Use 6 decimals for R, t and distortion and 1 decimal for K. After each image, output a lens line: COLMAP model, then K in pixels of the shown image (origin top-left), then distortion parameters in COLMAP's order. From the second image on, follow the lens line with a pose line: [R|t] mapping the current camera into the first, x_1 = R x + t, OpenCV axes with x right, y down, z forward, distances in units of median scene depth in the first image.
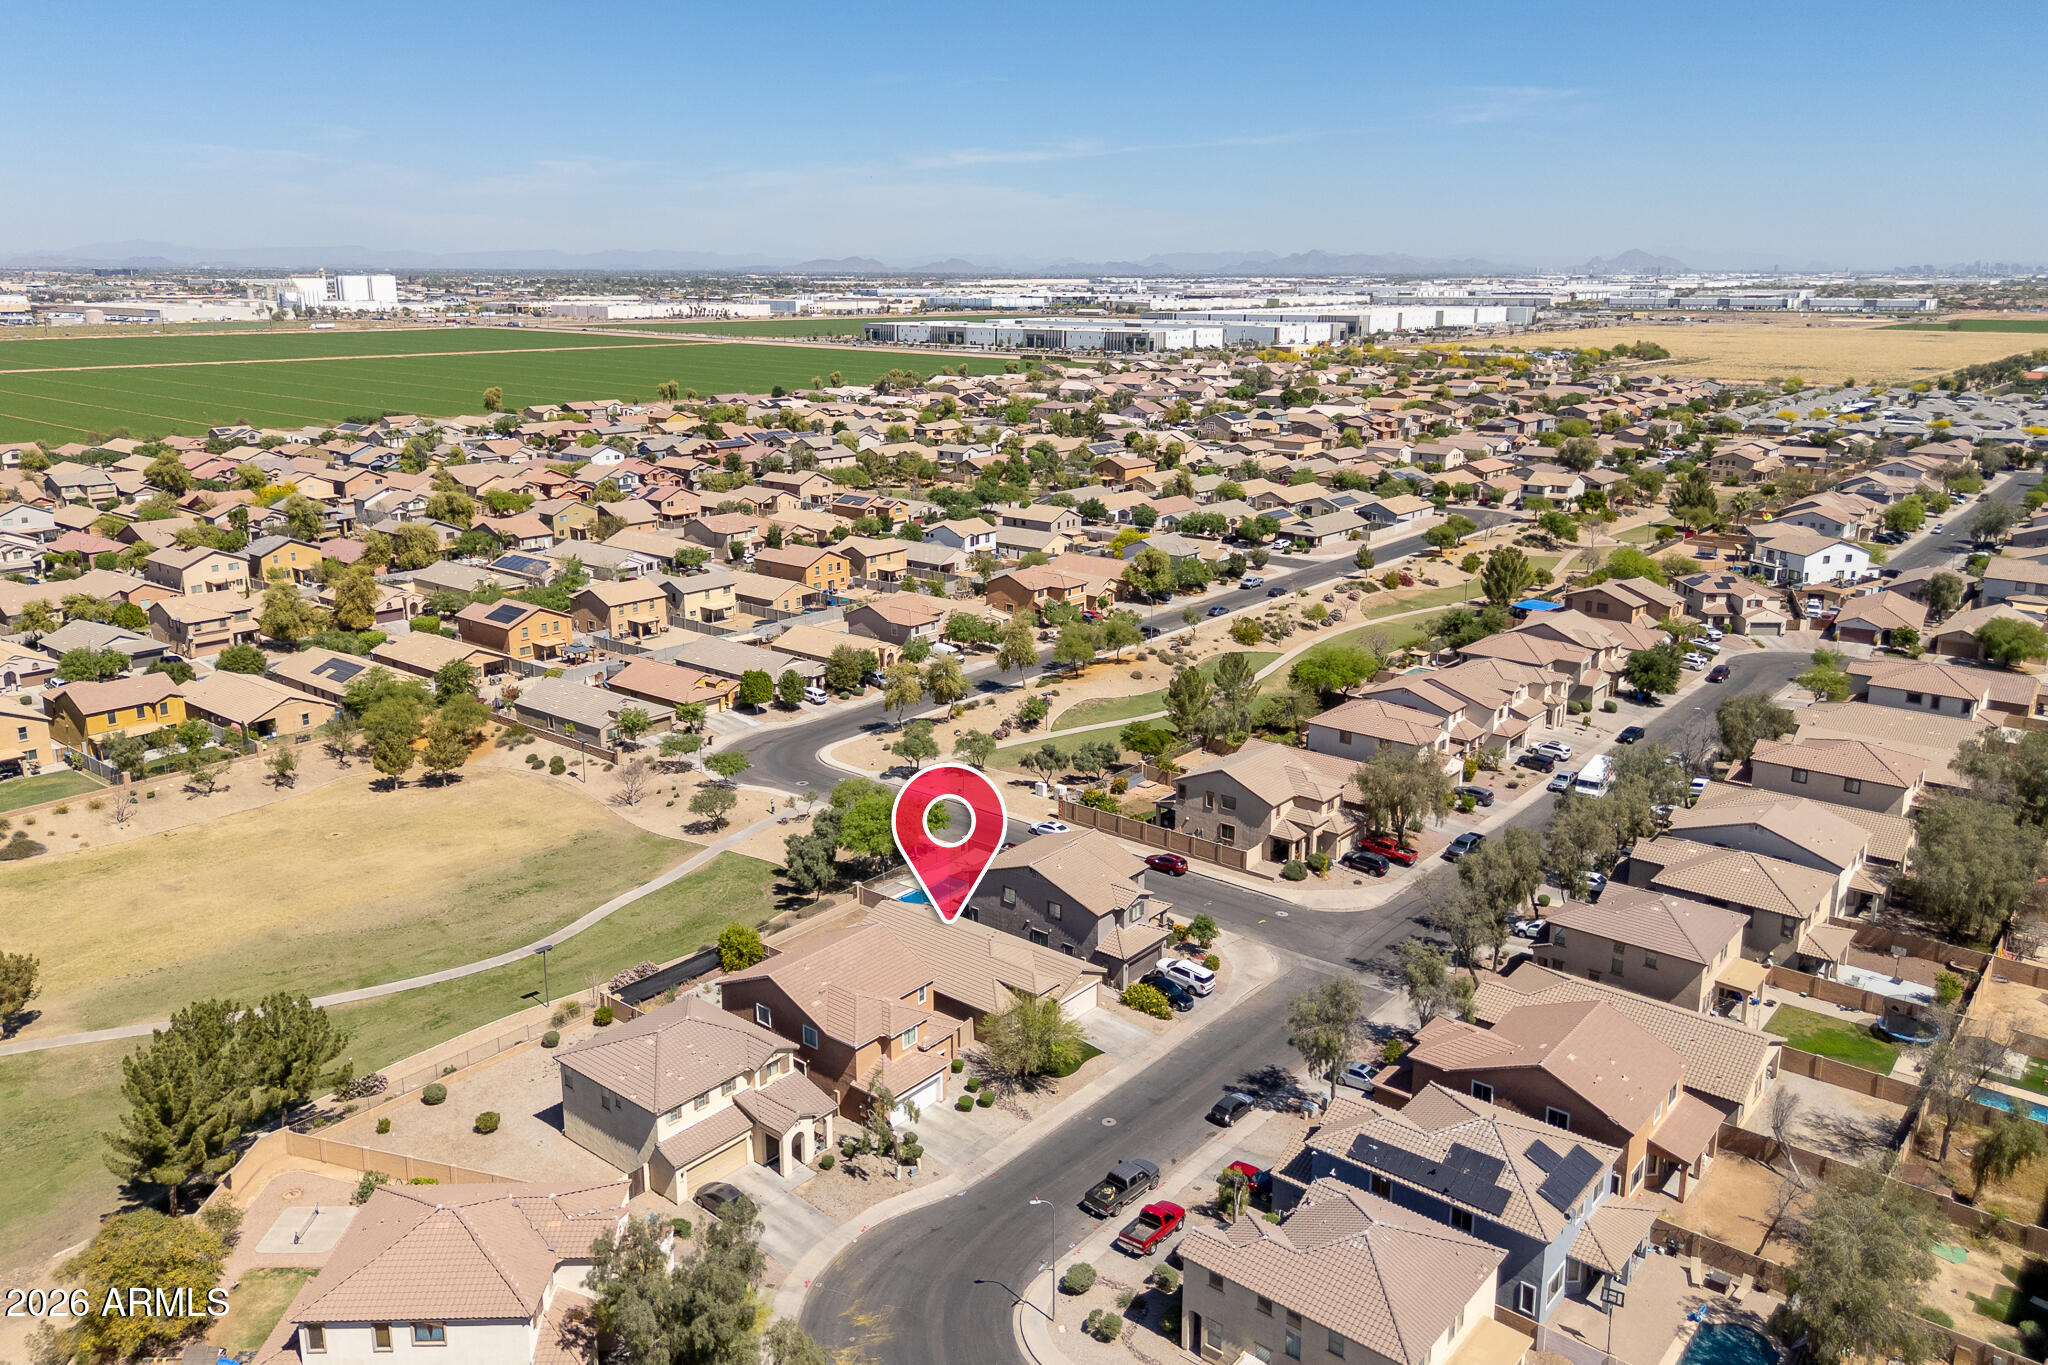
lens RADIAL K [[1493.4, 0, 1024.0], [0, 1493.4, 682.5], [0, 0, 1]] dist [0.088485, -0.080986]
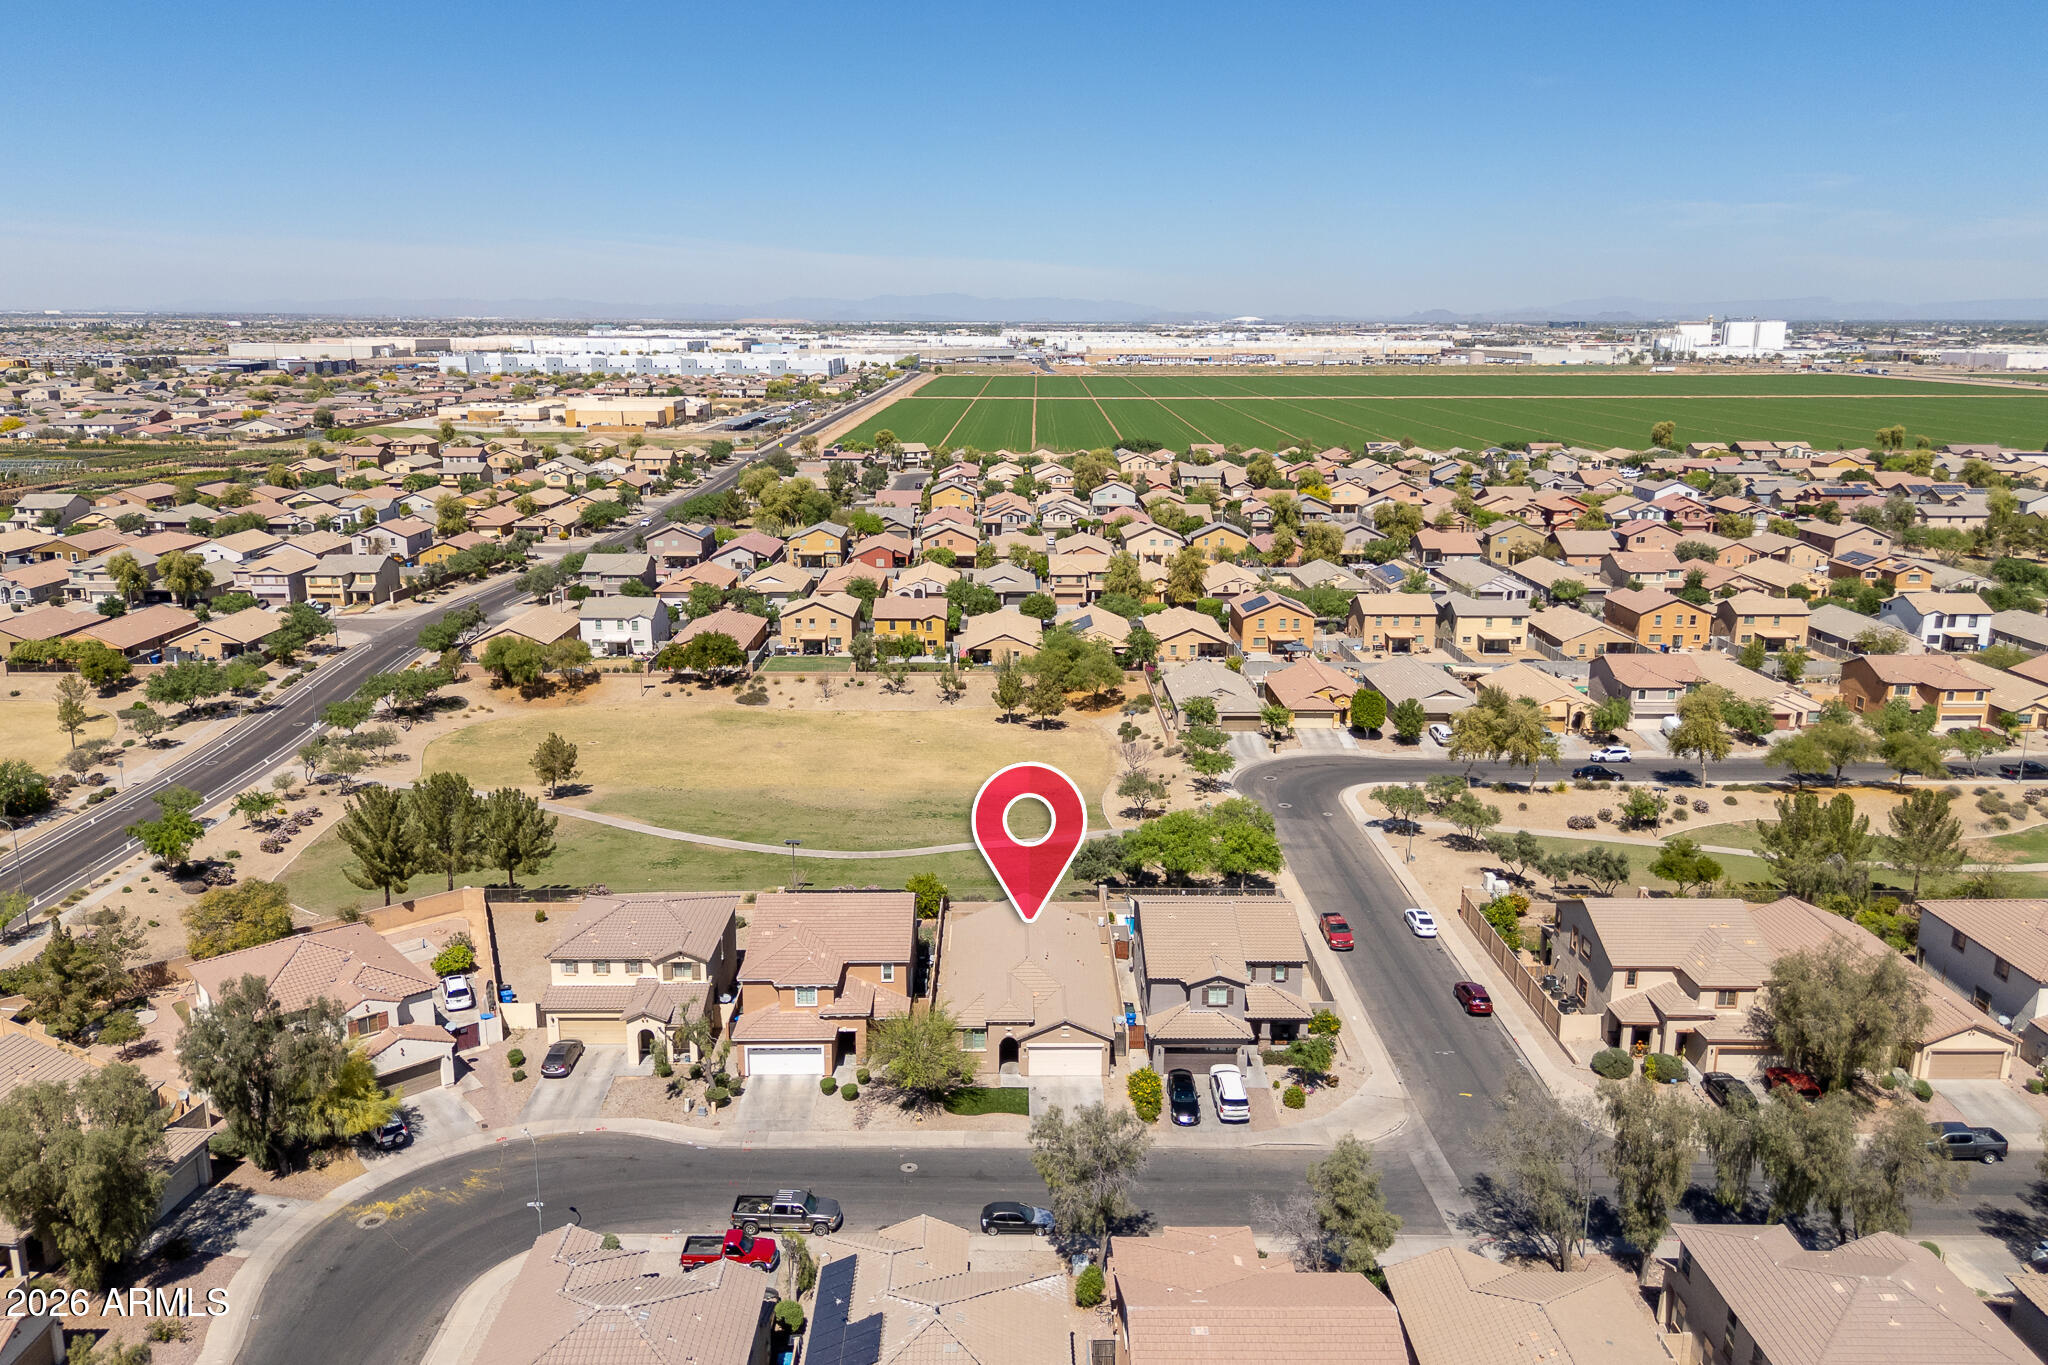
lens RADIAL K [[1496.8, 0, 1022.1], [0, 1496.8, 726.0], [0, 0, 1]] dist [0.097971, -0.127890]
pose [[0.643552, 0.202168, -0.738220, 0.370758], [-0.206964, 0.974521, 0.086458, -0.022842], [0.736890, 0.097144, 0.668996, 0.241115]]
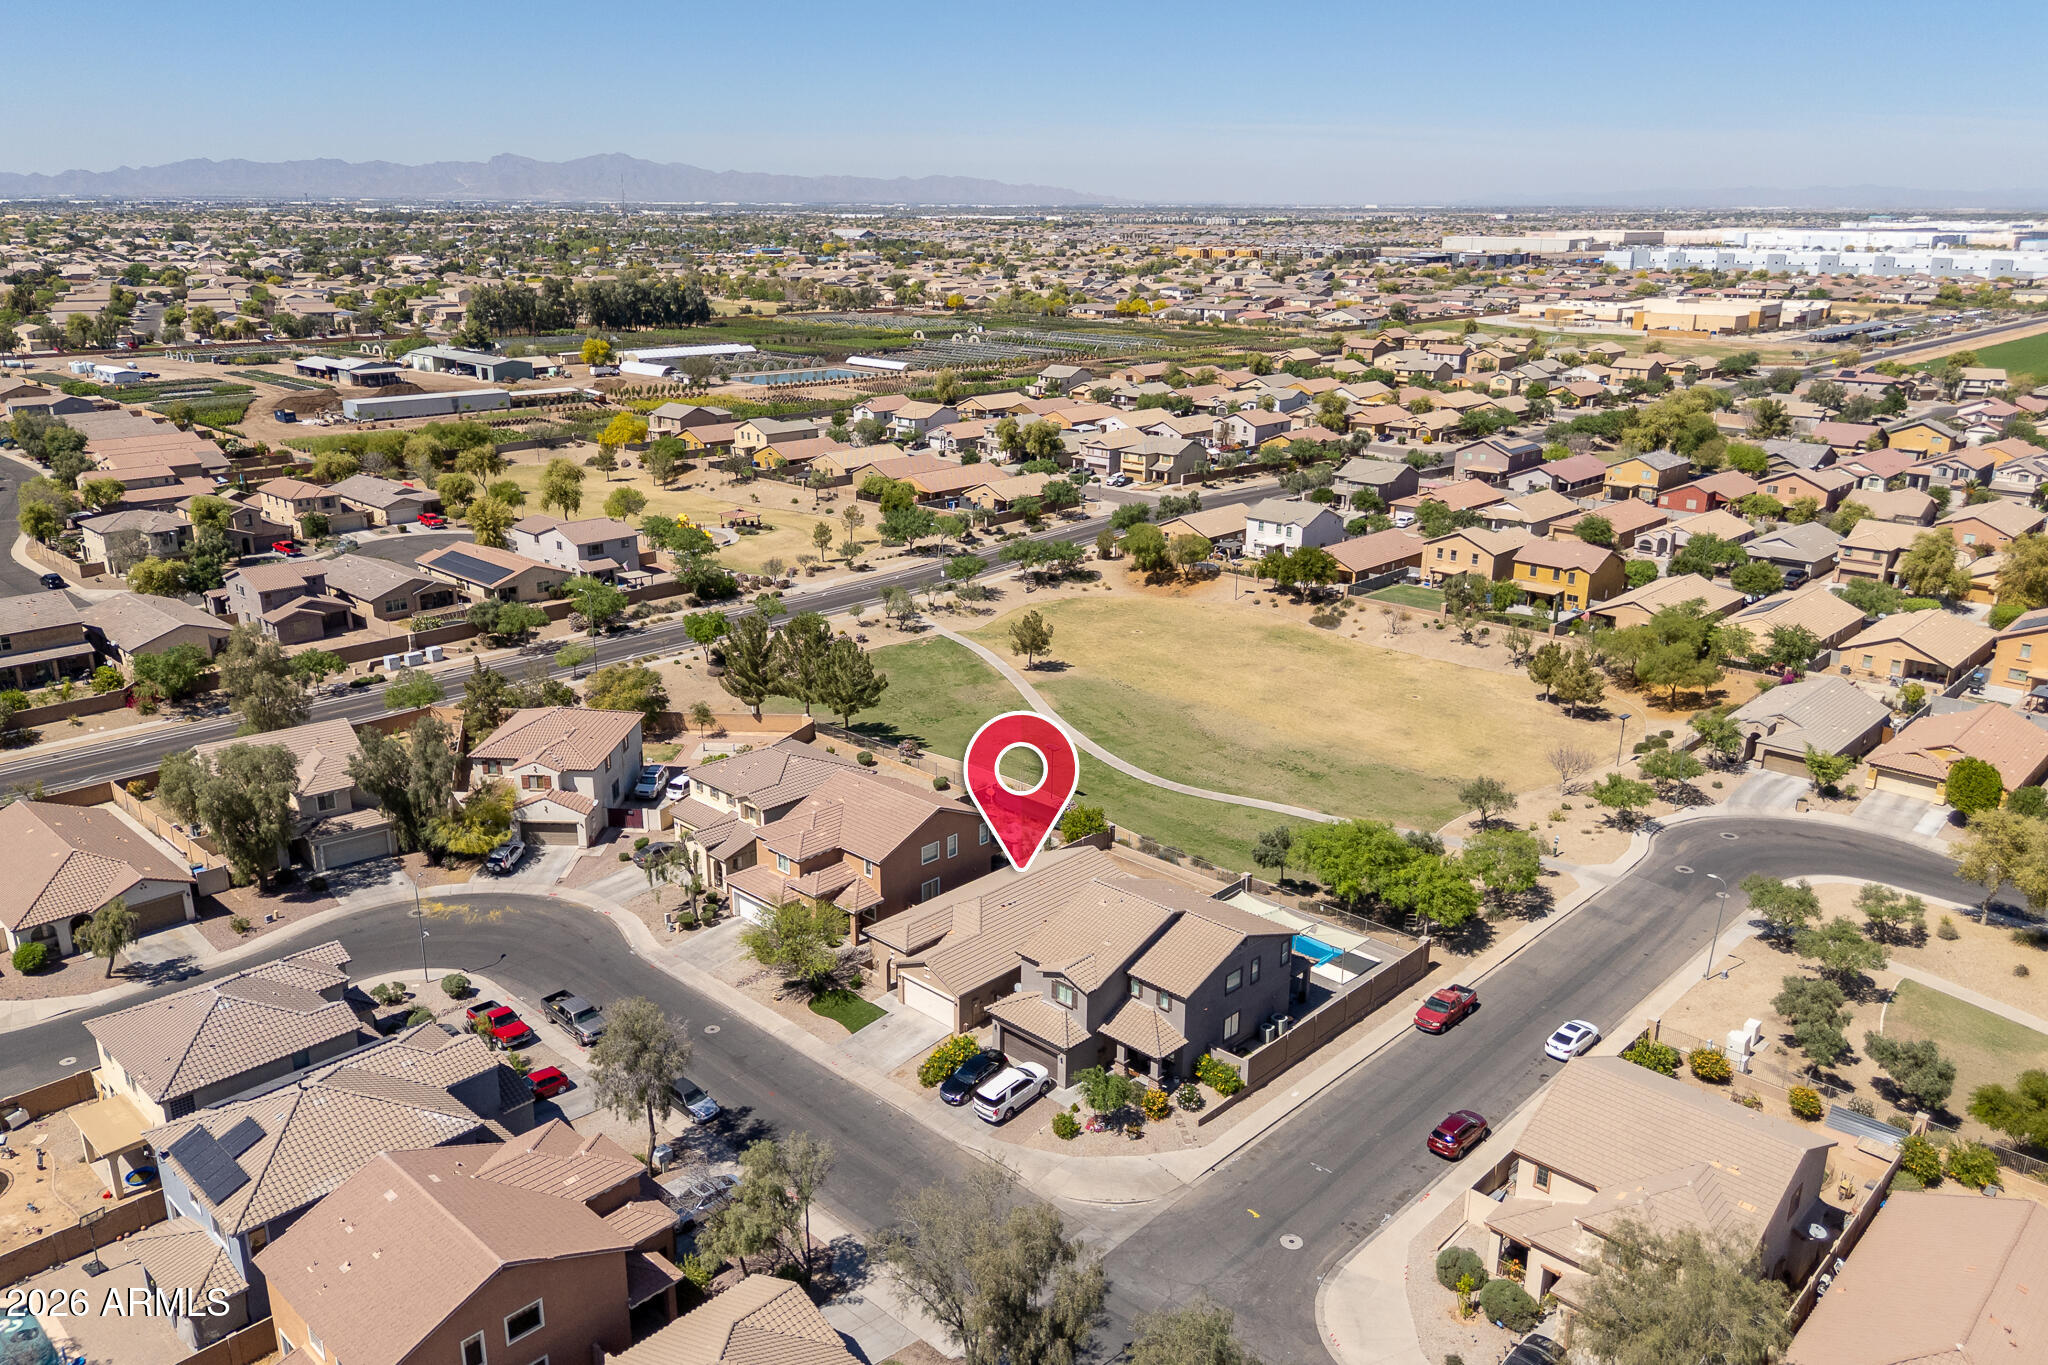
lens RADIAL K [[1496.8, 0, 1022.1], [0, 1496.8, 726.0], [0, 0, 1]] dist [0.097971, -0.127890]
pose [[-0.073560, 0.325589, -0.942646, 0.467530], [-0.270106, 0.903374, 0.333103, -0.130769], [0.960016, 0.279117, 0.021492, 0.603150]]
